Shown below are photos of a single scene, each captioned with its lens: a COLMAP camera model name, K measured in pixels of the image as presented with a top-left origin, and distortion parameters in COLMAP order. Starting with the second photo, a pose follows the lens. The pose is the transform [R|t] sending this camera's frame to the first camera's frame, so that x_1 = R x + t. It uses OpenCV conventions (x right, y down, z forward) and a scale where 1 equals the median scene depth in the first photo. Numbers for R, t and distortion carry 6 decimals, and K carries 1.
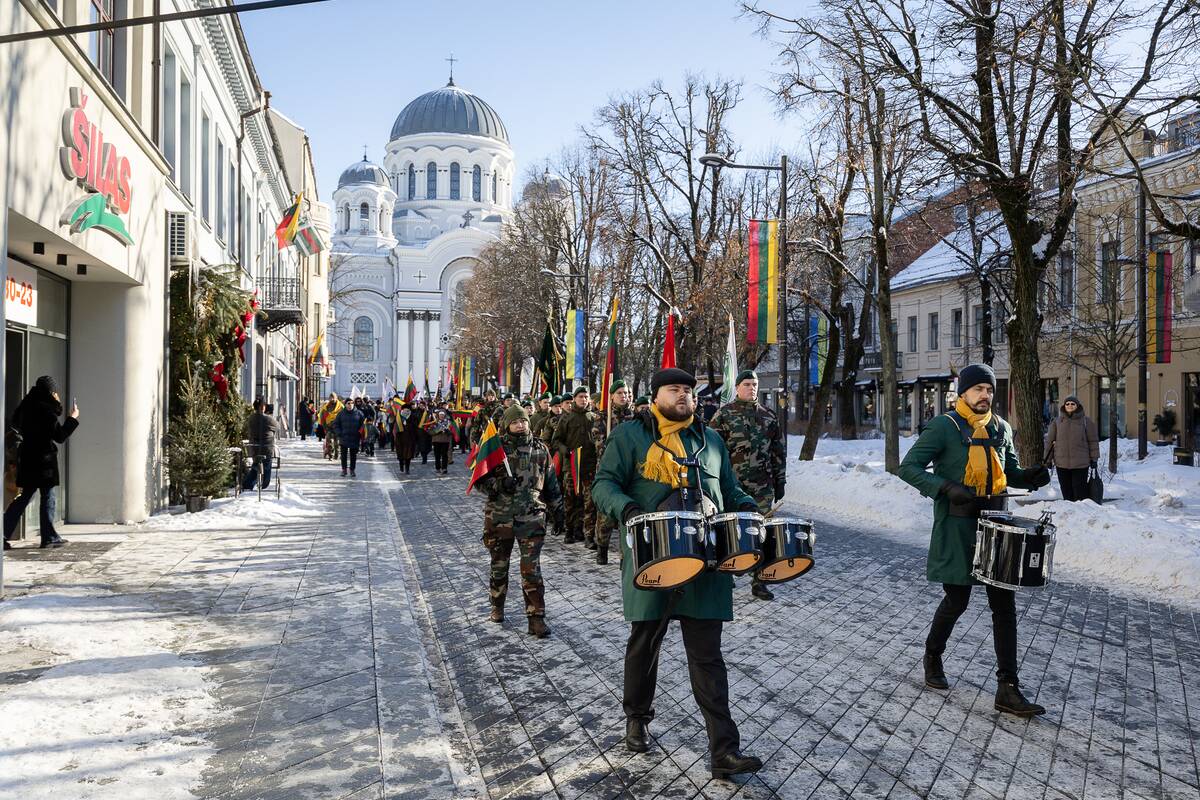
lens RADIAL K [[823.4, 0, 600.0], [0, 823.4, 400.0], [0, 0, 1]] dist [-0.000651, -0.003838]
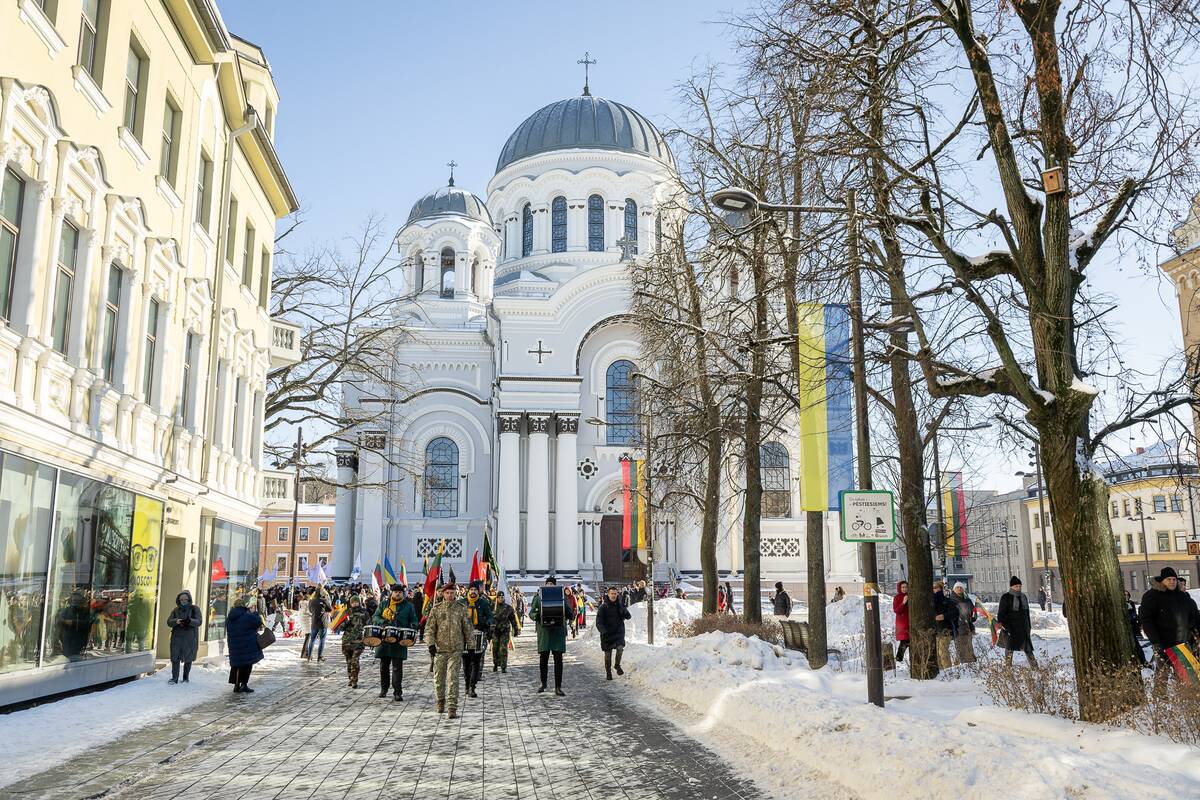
lens RADIAL K [[1012.2, 0, 600.0], [0, 1012.2, 400.0], [0, 0, 1]] dist [-0.003236, -0.008345]
pose [[0.987241, -0.042464, -0.153469, -0.064791], [0.013691, 0.982853, -0.183880, 0.001577], [0.158646, 0.179432, 0.970894, 0.299556]]
